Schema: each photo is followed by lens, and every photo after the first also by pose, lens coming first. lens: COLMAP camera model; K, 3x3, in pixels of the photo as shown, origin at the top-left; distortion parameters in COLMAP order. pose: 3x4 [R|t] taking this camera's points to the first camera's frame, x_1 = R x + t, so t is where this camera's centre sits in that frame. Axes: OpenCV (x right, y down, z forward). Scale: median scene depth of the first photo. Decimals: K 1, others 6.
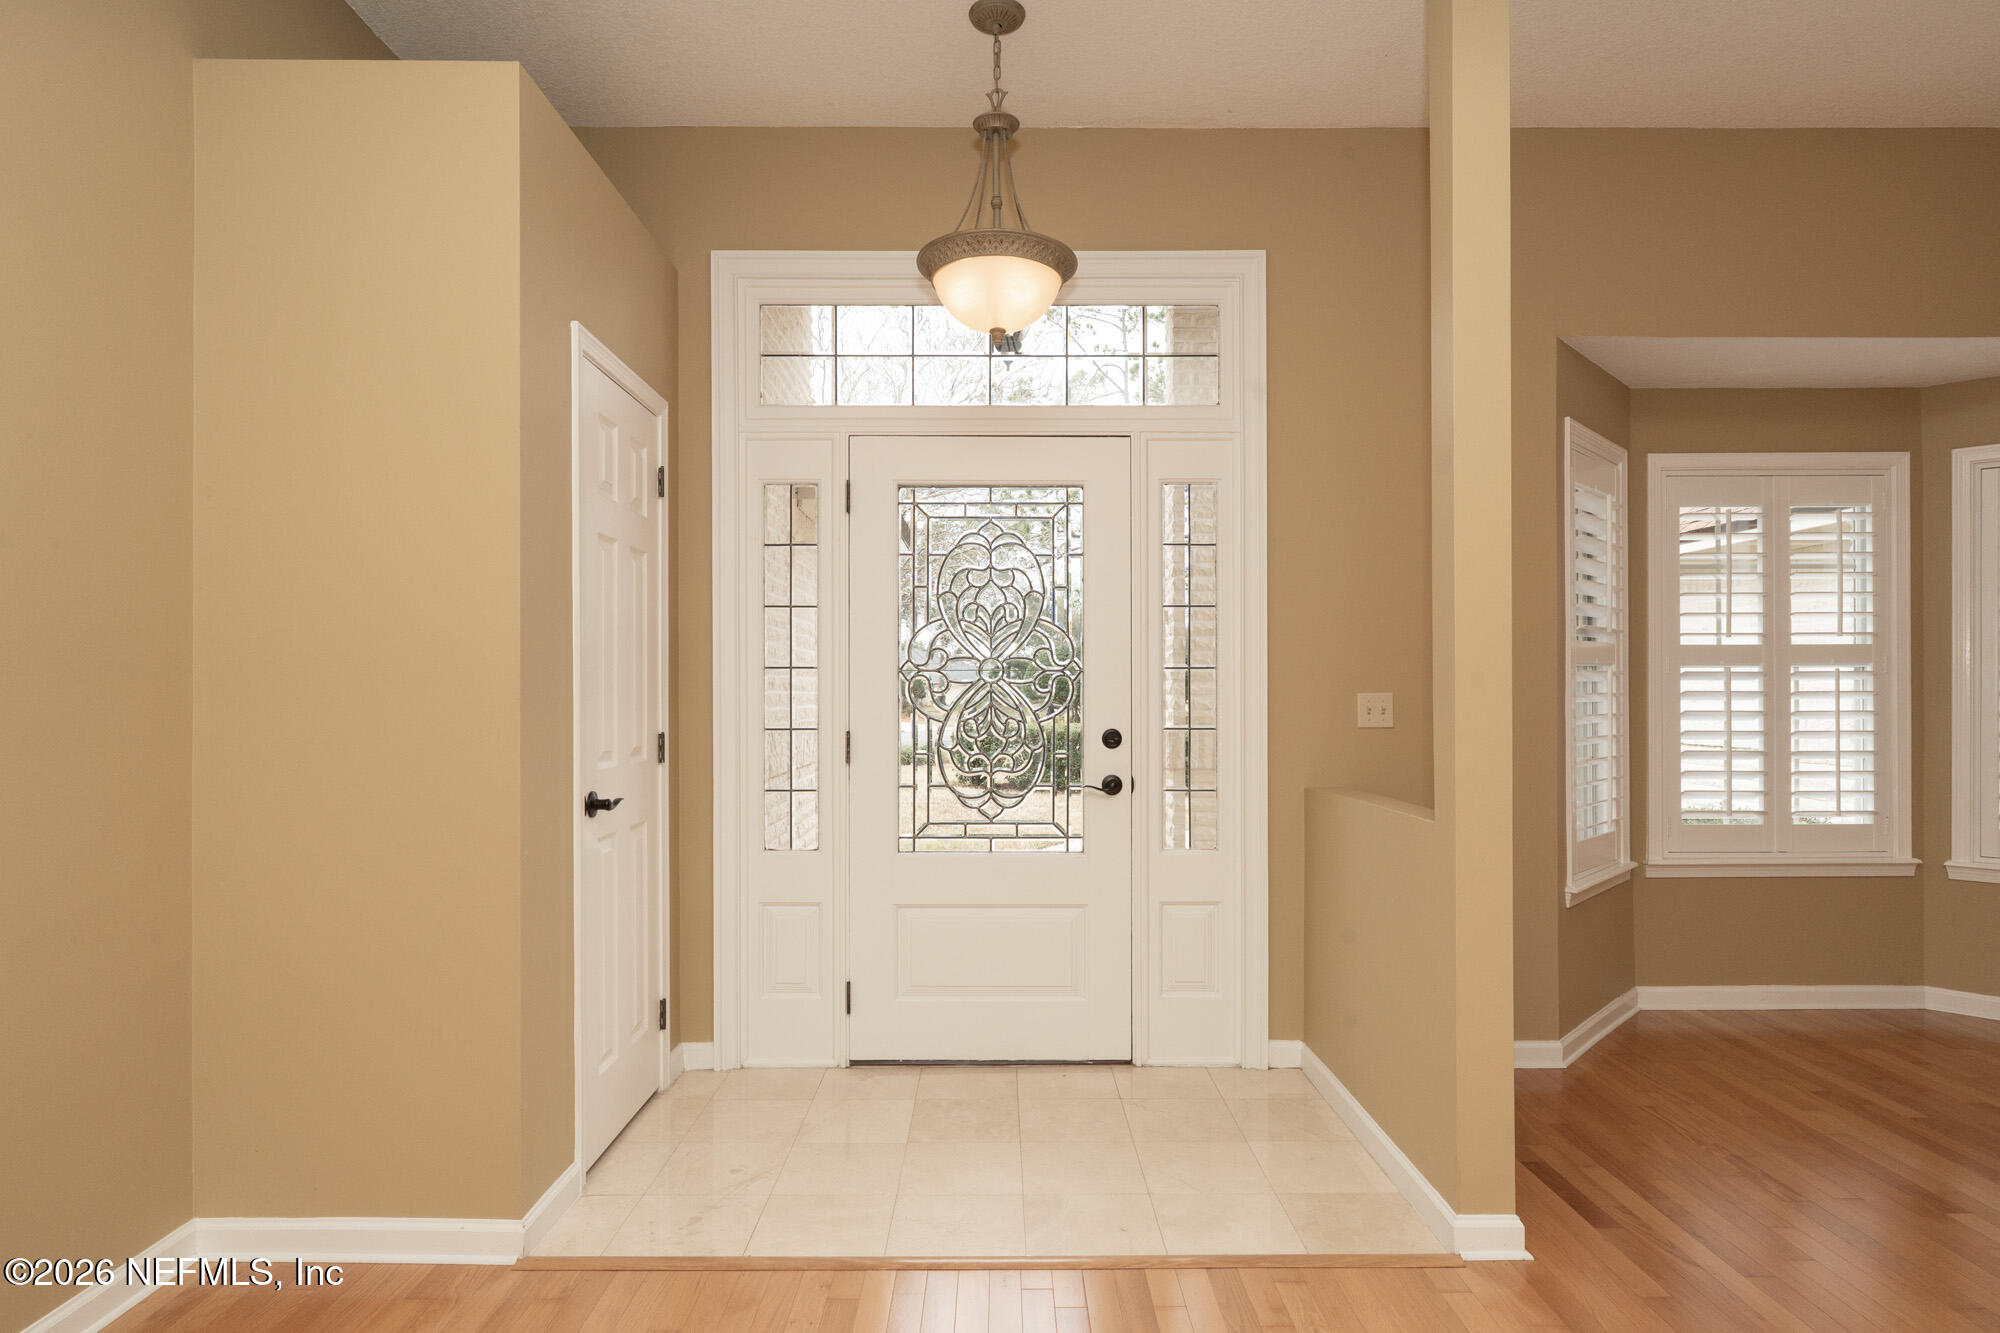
lens RADIAL K [[1105.4, 0, 994.1], [0, 1105.4, 685.5], [0, 0, 1]] dist [-0.003716, 0.001437]
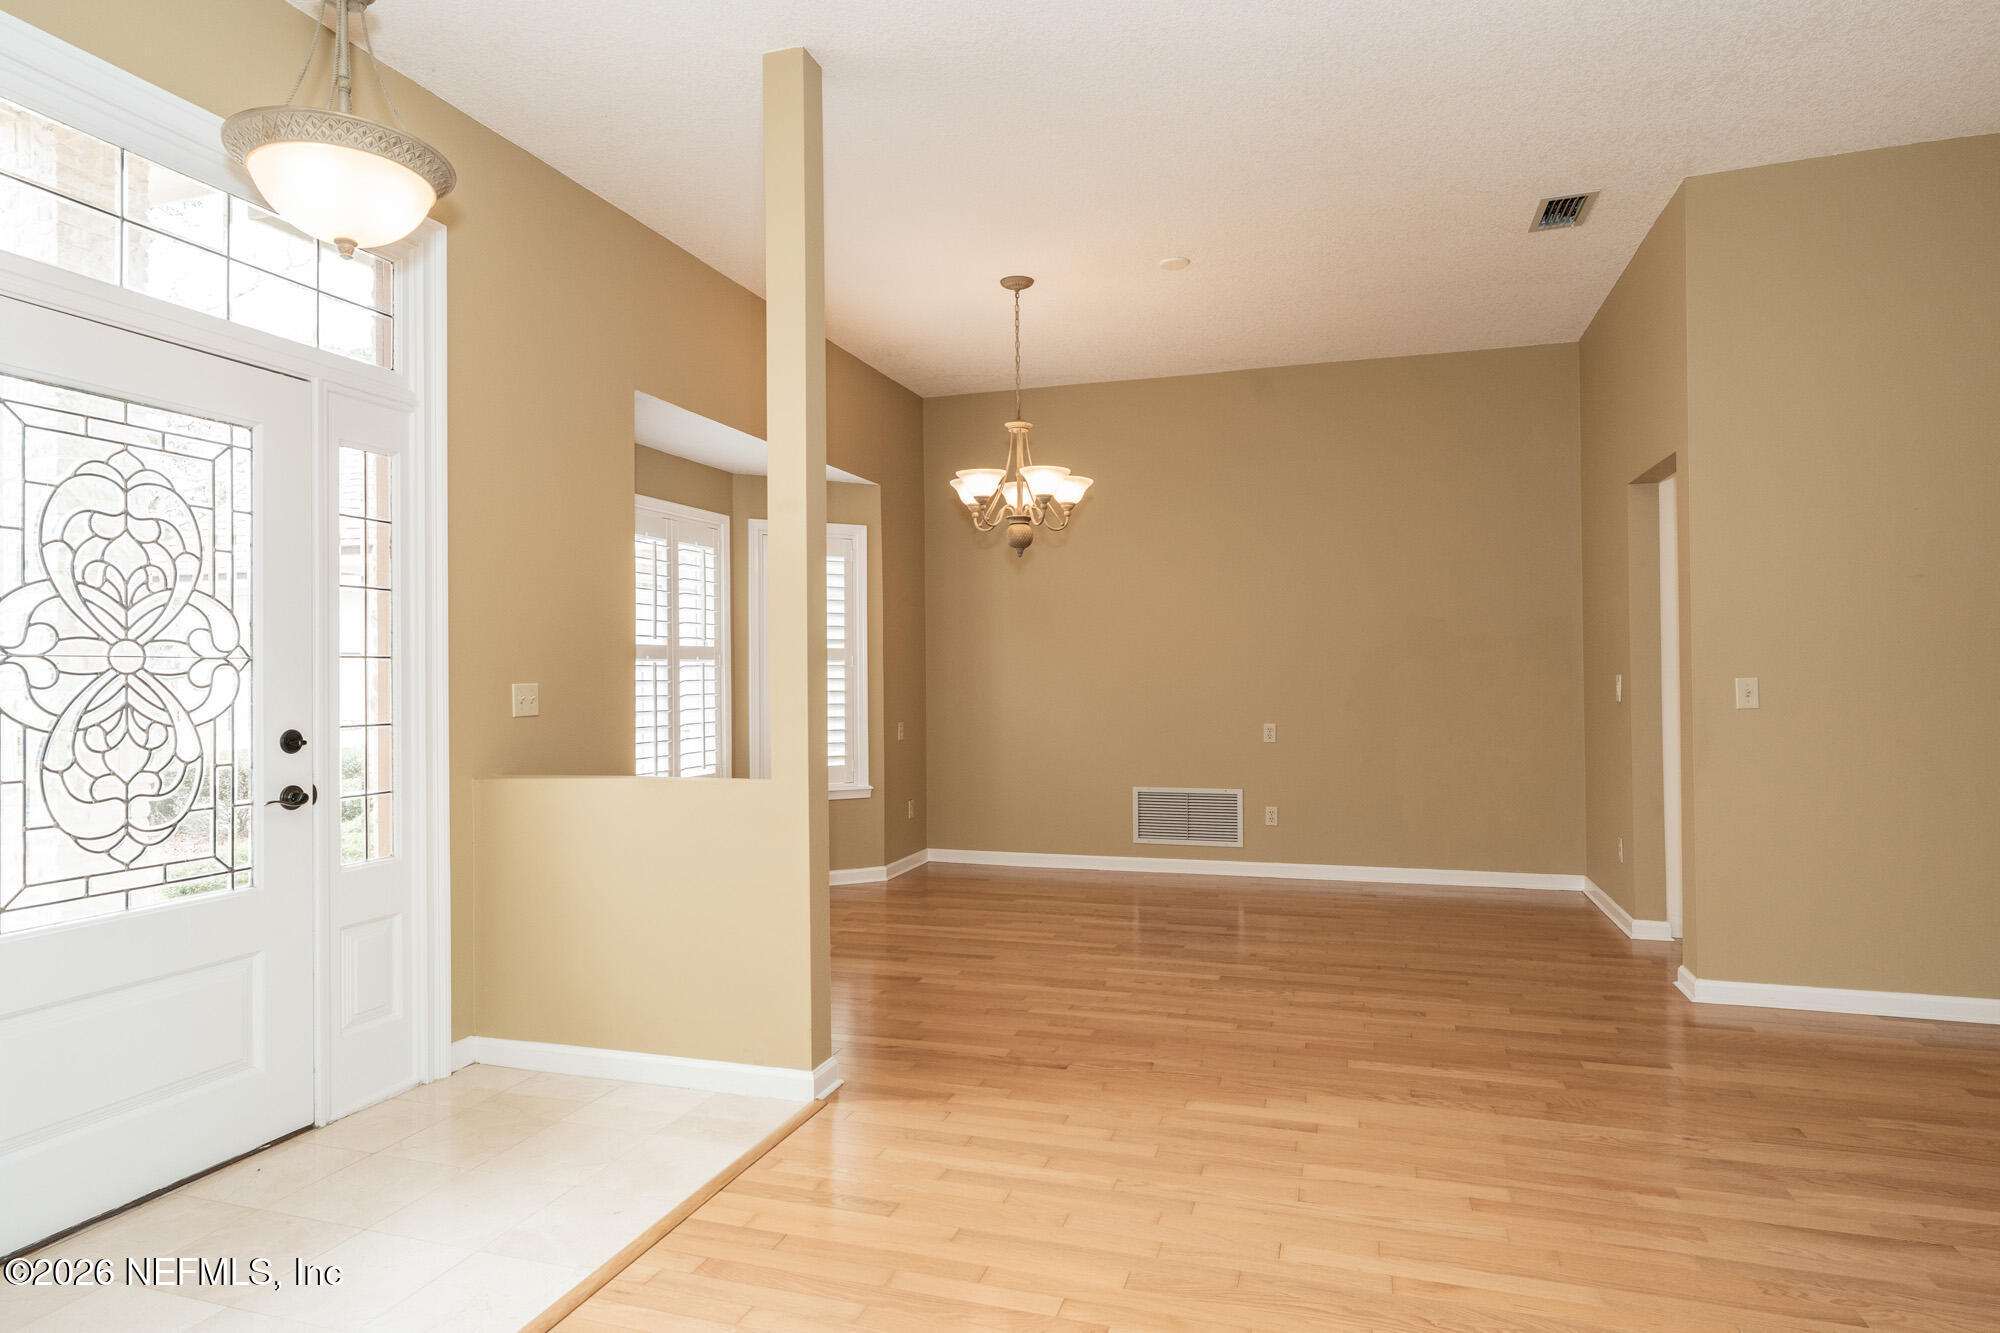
lens RADIAL K [[1105.4, 0, 1000.7], [0, 1105.4, 659.6], [0, 0, 1]] dist [-0.003716, 0.001437]
pose [[0.296001, 0.010450, 0.955130, -0.517655], [0.005047, 0.999909, -0.012504, 0.000110], [-0.955174, 0.008521, 0.295921, 0.247122]]
